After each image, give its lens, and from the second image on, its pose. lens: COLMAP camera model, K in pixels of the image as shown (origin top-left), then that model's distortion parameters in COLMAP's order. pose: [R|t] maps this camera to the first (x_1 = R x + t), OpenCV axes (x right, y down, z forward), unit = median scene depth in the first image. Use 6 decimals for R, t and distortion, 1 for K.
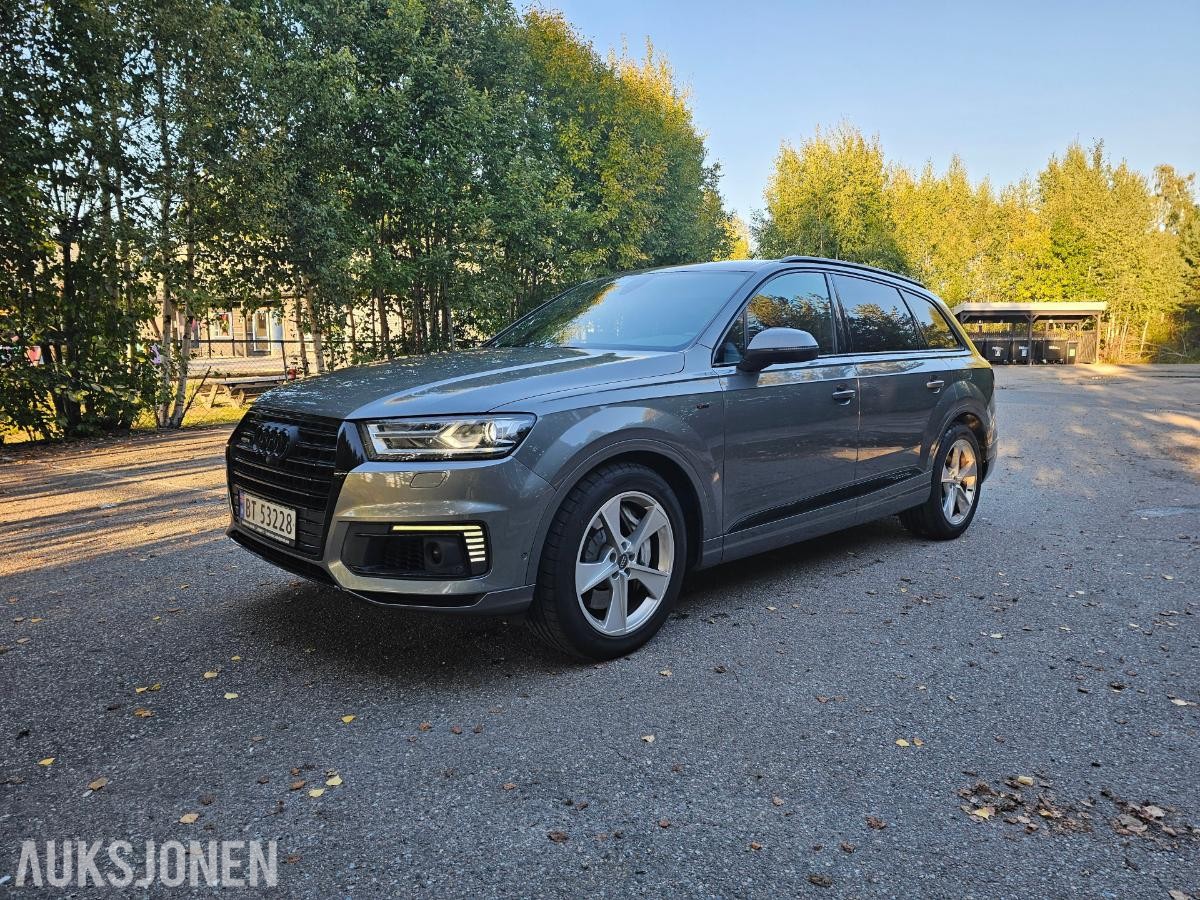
lens RADIAL K [[809.2, 0, 612.2], [0, 809.2, 428.2], [0, 0, 1]] dist [0.056324, -0.045289]
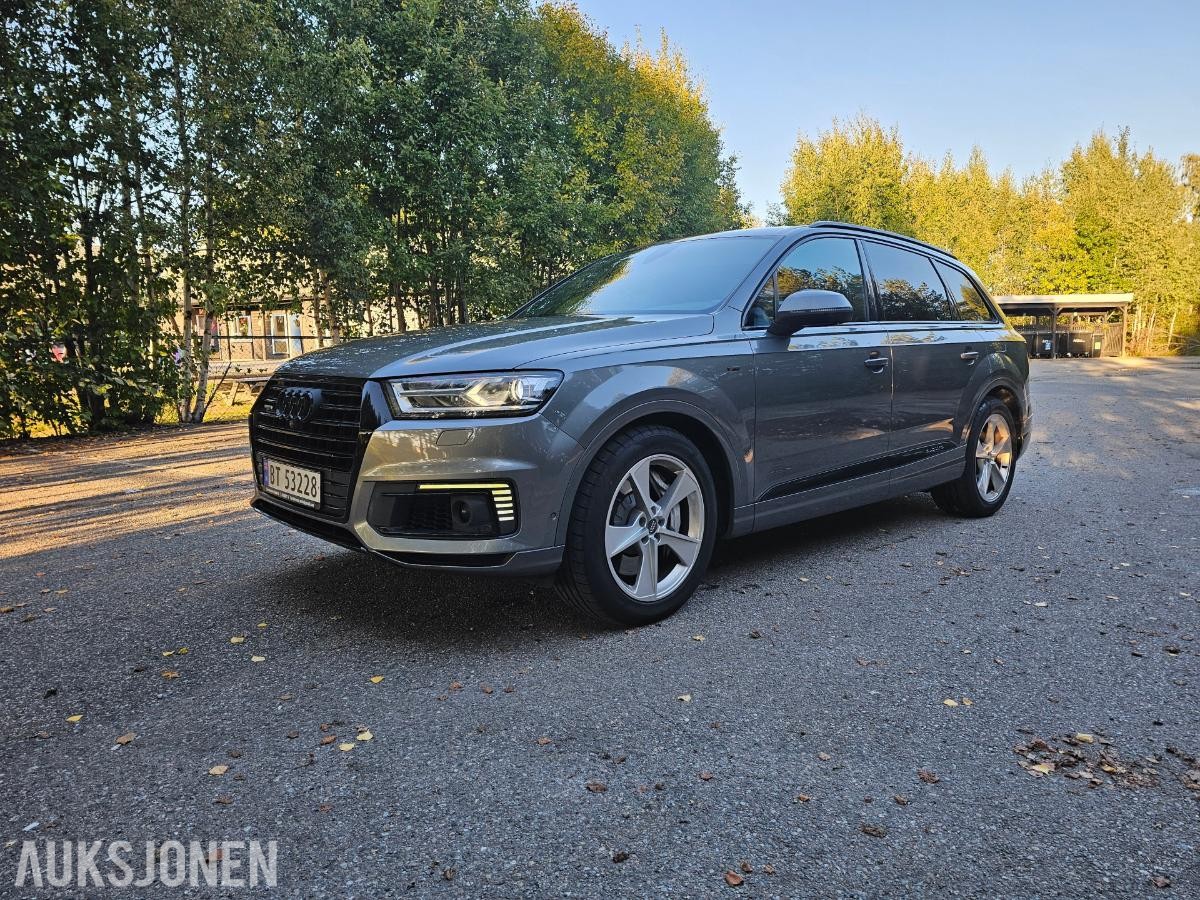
lens RADIAL K [[808.9, 0, 605.5], [0, 808.9, 439.0], [0, 0, 1]] dist [0.056464, -0.046103]
pose [[0.999616, -0.007752, -0.026619, -0.008944], [0.008014, 0.999920, 0.009744, 0.026119], [0.026541, -0.009953, 0.999598, 0.014233]]
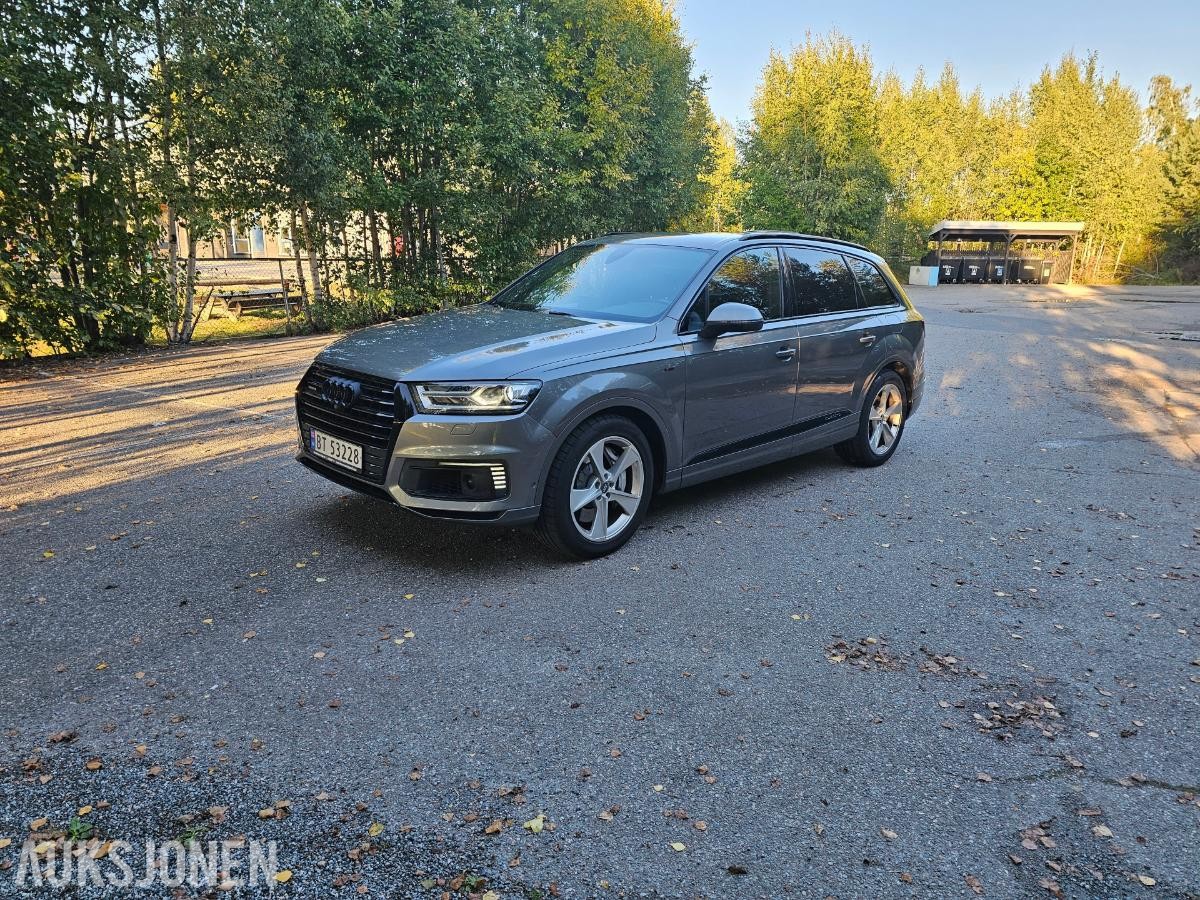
lens RADIAL K [[811.3, 0, 602.5], [0, 811.3, 436.1], [0, 0, 1]] dist [0.064569, -0.050566]
pose [[0.999757, 0.016532, 0.014596, -0.006096], [-0.018230, 0.991975, 0.125114, -0.045166], [-0.012411, -0.125350, 0.992035, -0.162667]]
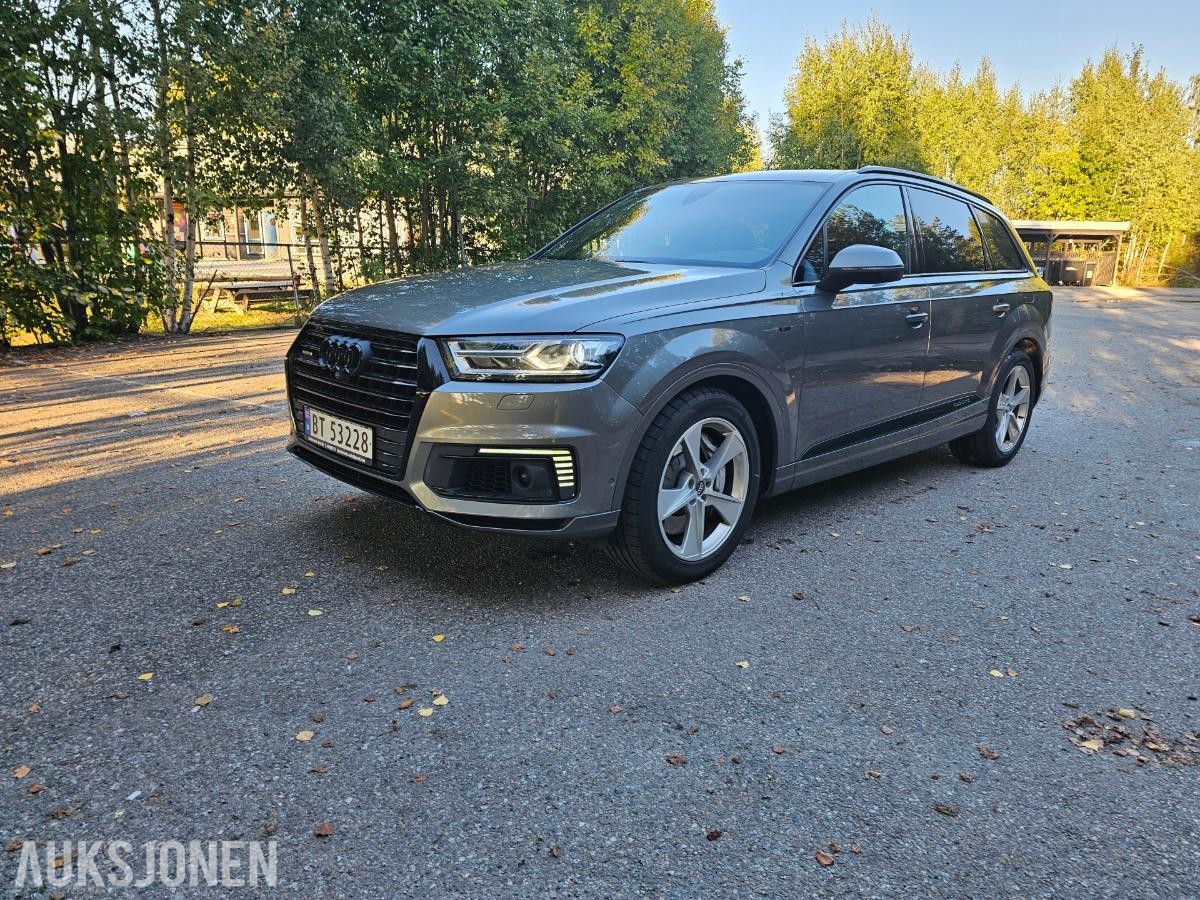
lens RADIAL K [[811.8, 0, 615.2], [0, 811.8, 448.3], [0, 0, 1]] dist [0.057997, -0.047378]
pose [[0.999738, 0.020311, 0.010537, -0.053446], [-0.021500, 0.991432, 0.128845, -0.003753], [-0.007830, -0.129038, 0.991609, 0.016702]]
